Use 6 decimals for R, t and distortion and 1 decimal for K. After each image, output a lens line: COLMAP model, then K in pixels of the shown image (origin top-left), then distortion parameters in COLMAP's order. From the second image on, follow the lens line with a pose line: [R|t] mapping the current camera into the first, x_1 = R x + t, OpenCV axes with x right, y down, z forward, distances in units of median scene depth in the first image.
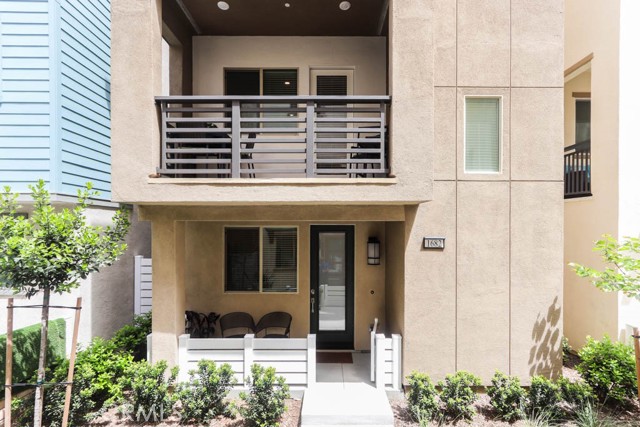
lens RADIAL K [[292.8, 0, 325.5], [0, 292.8, 233.6], [0, 0, 1]] dist [0.000611, 0.000411]
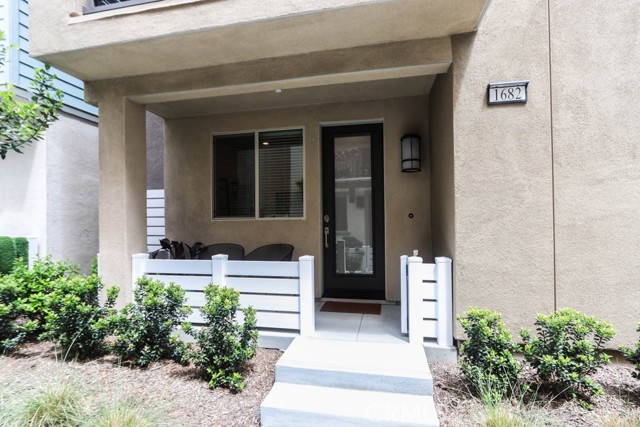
lens RADIAL K [[312.8, 0, 316.3], [0, 312.8, 216.5], [0, 0, 1]] dist [-0.008253, 0.001325]
pose [[0.978193, -0.015362, -0.207128, 0.125765], [0.012935, 0.999831, -0.013067, 0.274934], [0.207294, 0.010103, 0.978227, 0.323903]]
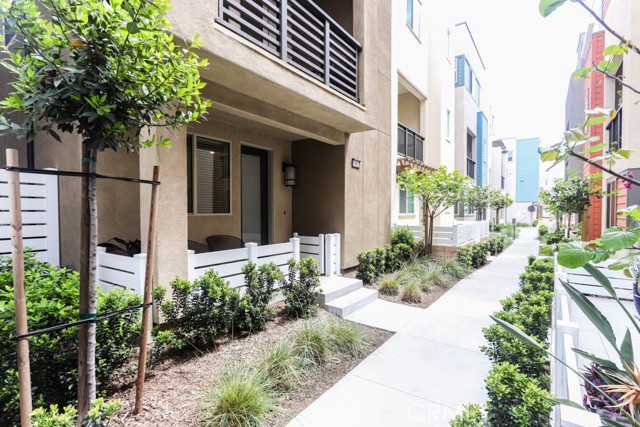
lens RADIAL K [[312.8, 0, 316.6], [0, 312.8, 217.9], [0, 0, 1]] dist [-0.008253, 0.001325]
pose [[0.590440, -0.021409, 0.806797, -0.949532], [0.005969, 0.999737, 0.022161, 0.254761], [-0.807059, -0.008269, 0.590413, 0.267501]]
